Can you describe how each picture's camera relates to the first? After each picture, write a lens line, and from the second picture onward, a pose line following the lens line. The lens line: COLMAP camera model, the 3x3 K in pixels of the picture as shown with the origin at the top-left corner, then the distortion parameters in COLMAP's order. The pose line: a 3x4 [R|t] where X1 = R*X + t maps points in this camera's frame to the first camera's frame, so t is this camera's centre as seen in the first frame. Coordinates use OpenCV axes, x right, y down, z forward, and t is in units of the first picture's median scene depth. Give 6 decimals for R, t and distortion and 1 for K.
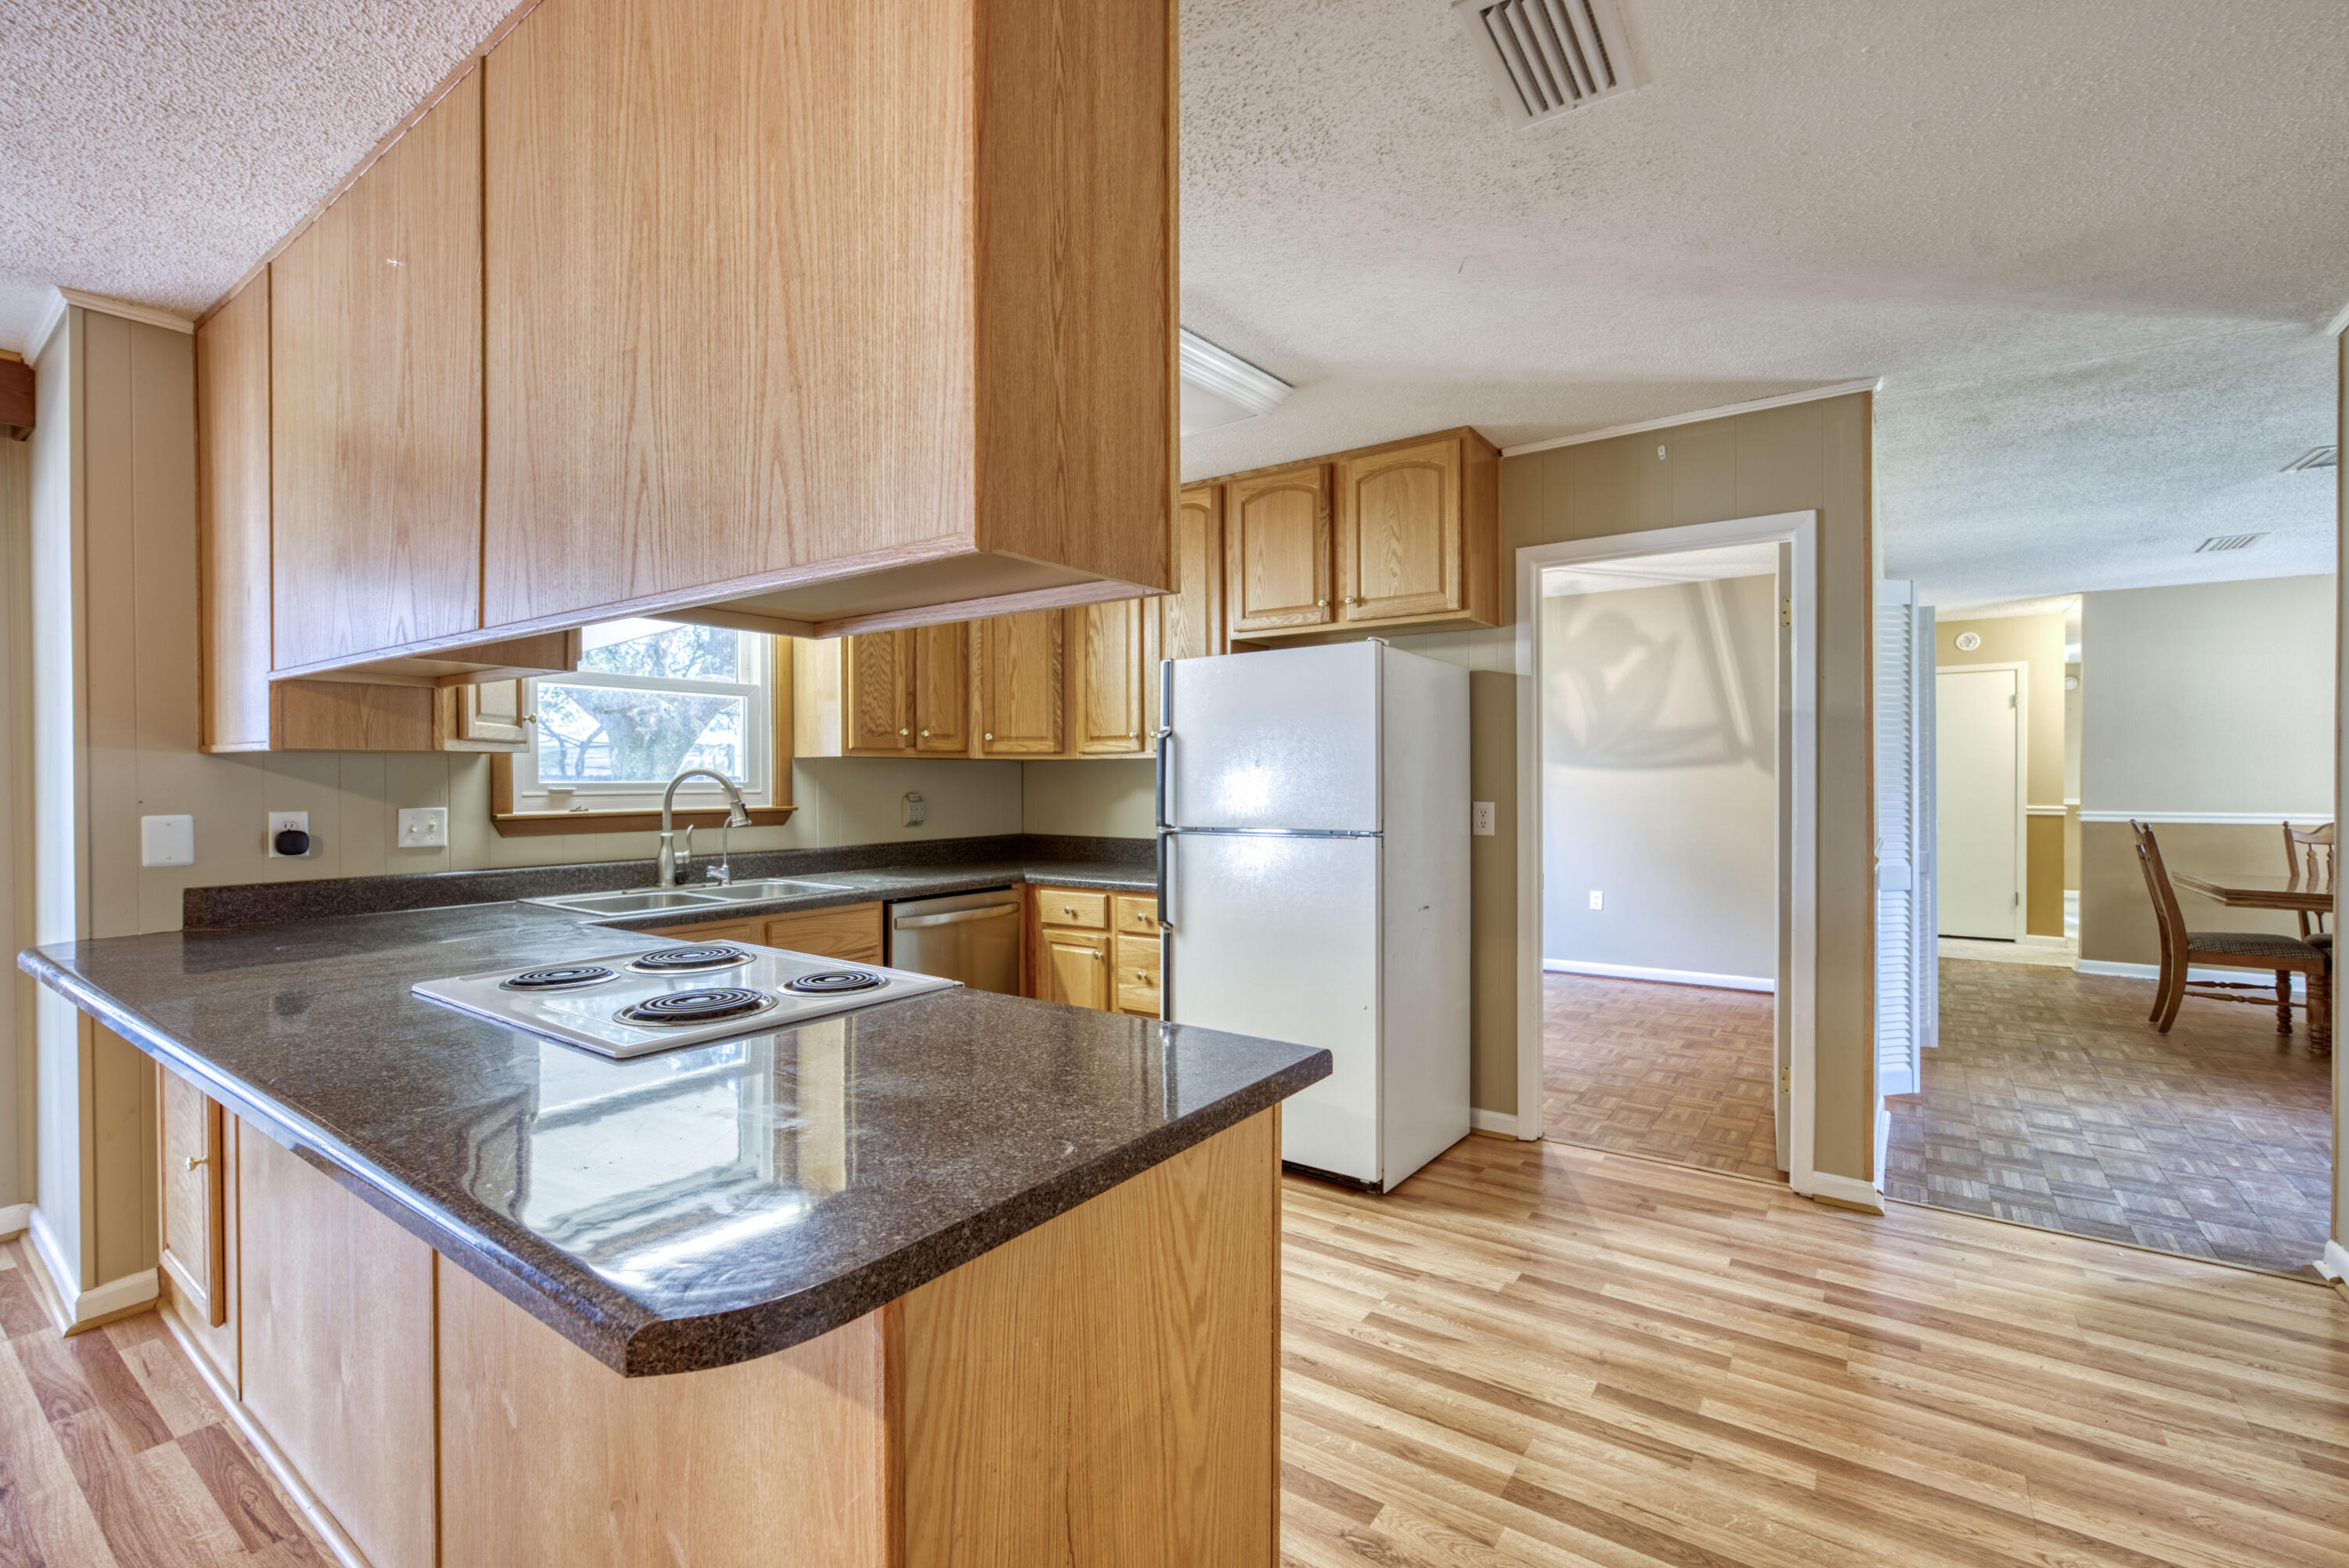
lens RADIAL K [[960.5, 0, 1163.5], [0, 960.5, 783.4], [0, 0, 1]] dist [-0.007696, 0.000414]
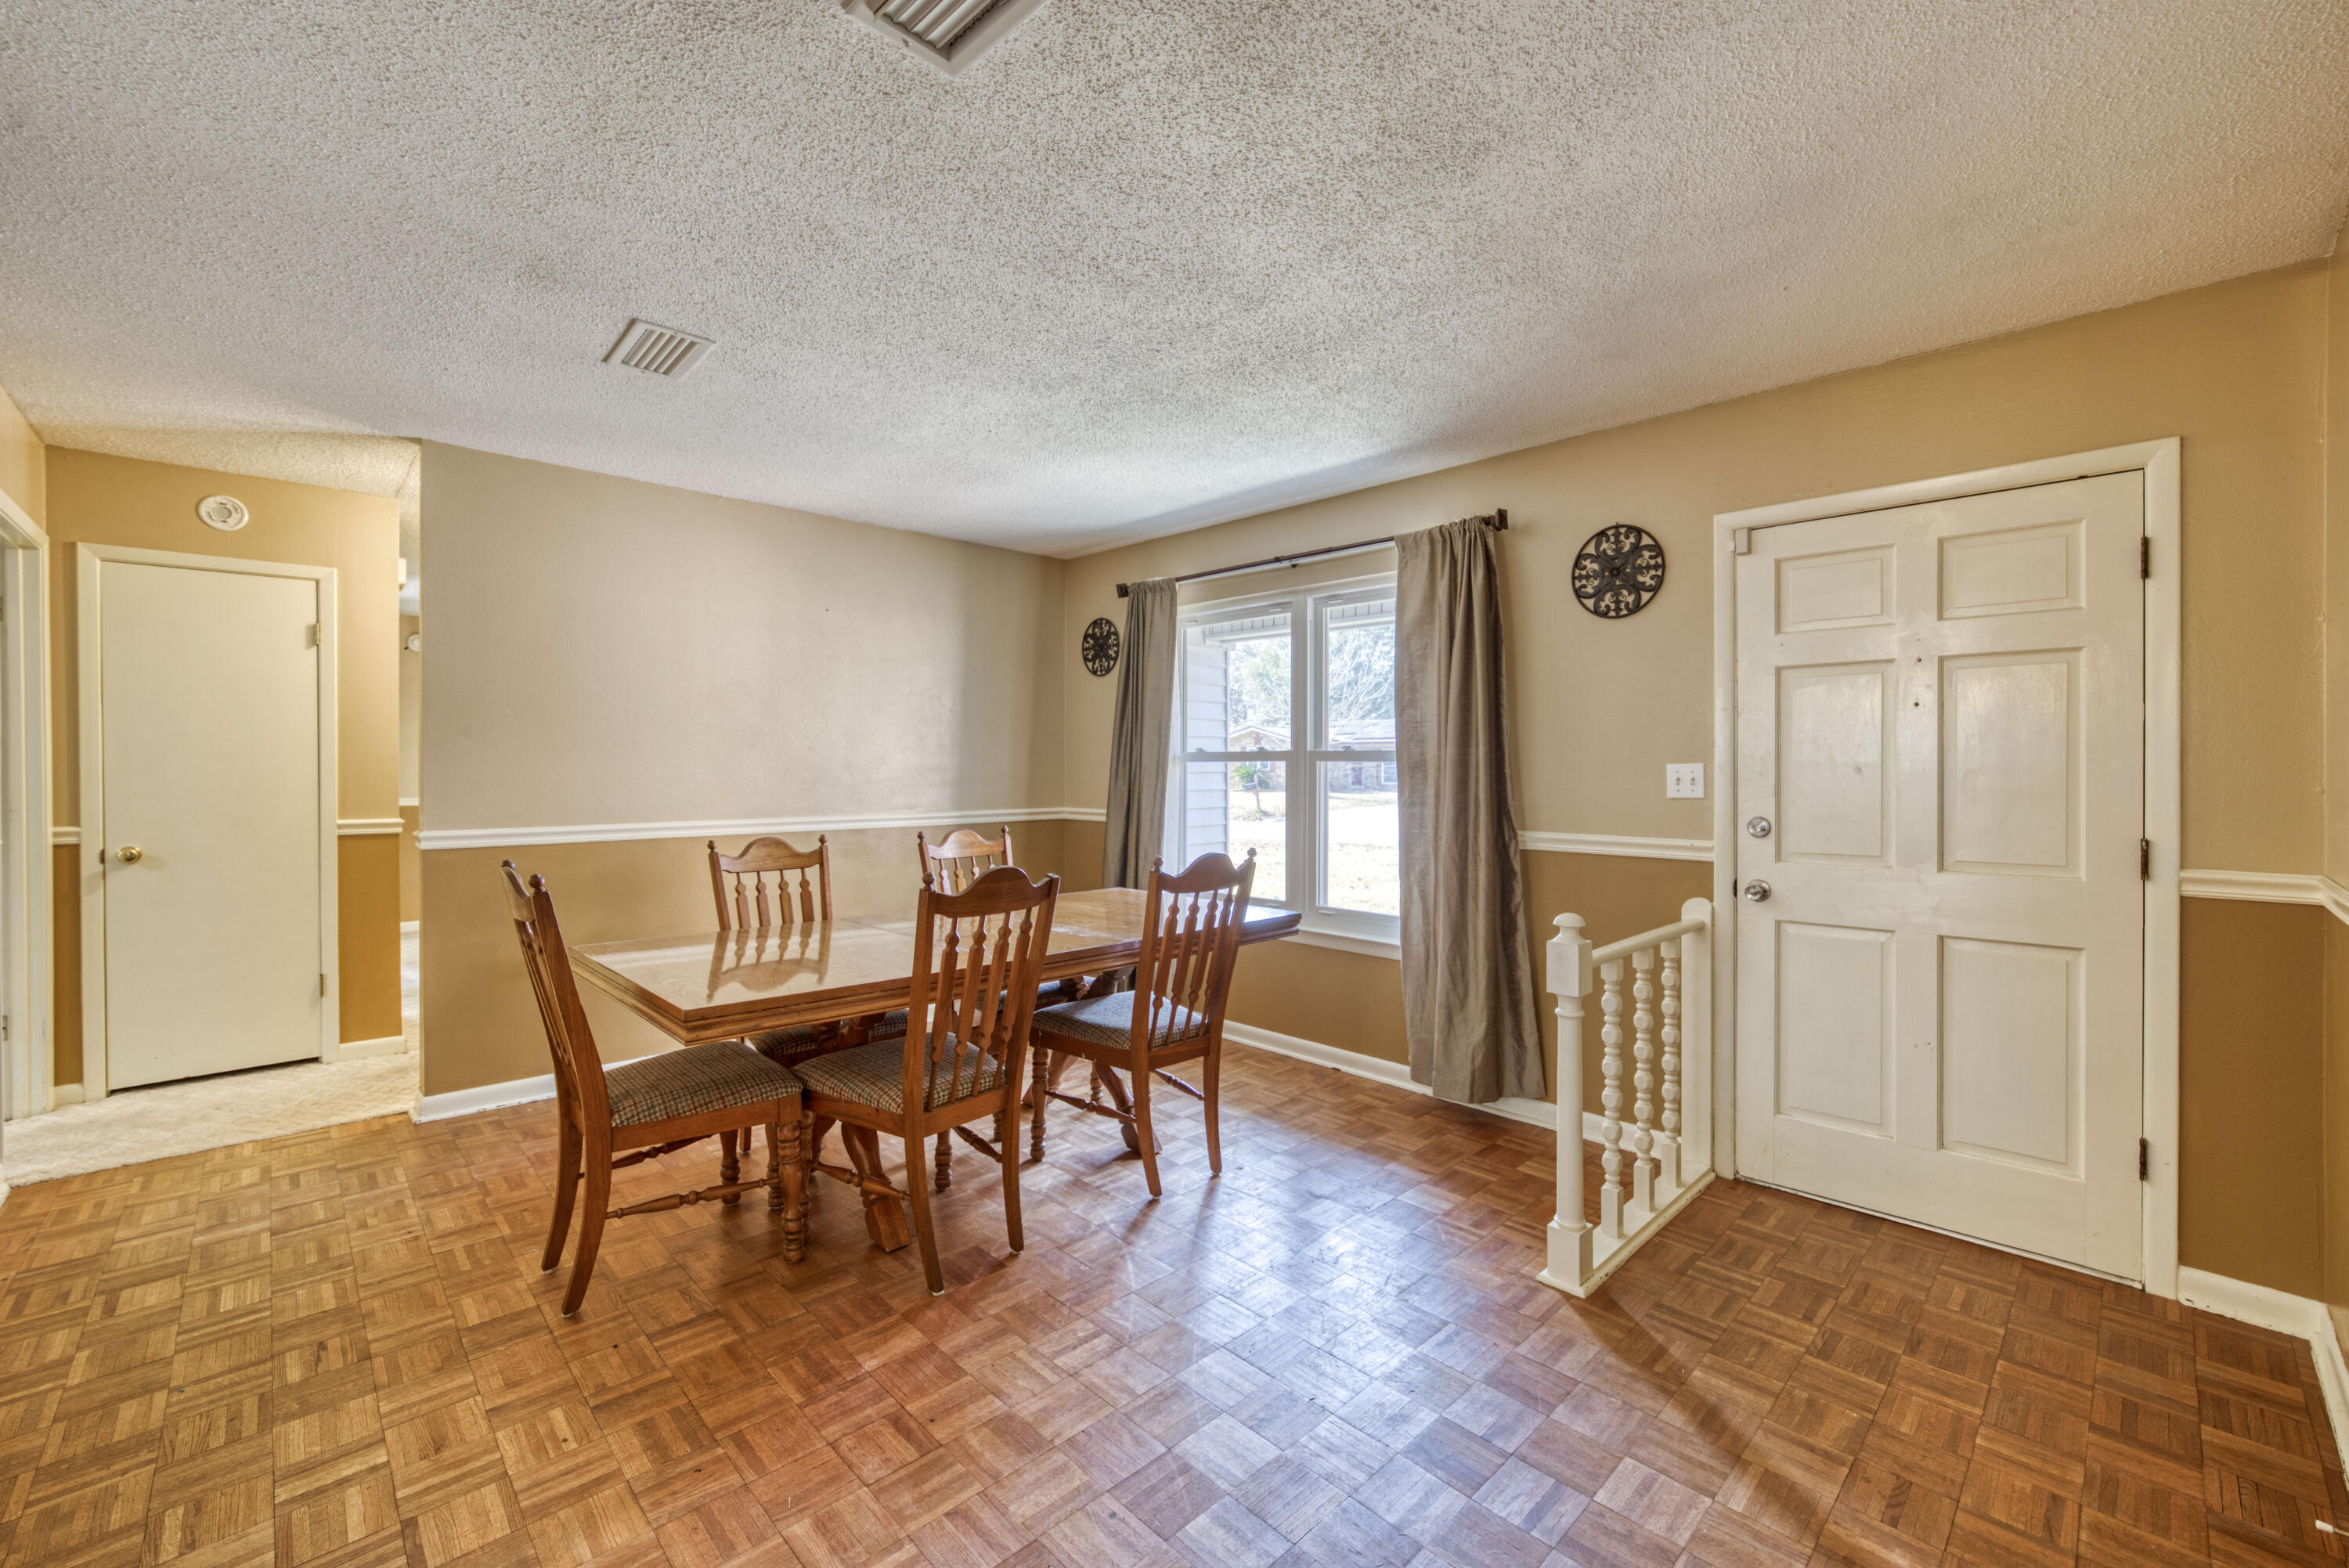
lens RADIAL K [[956.8, 0, 1159.4], [0, 956.8, 770.9], [0, 0, 1]] dist [-0.009176, 0.000040]
pose [[0.159092, -0.004441, 0.987254, 0.966001], [0.007661, 0.999965, 0.003264, -0.008756], [-0.987234, 0.007044, 0.159121, 0.971116]]
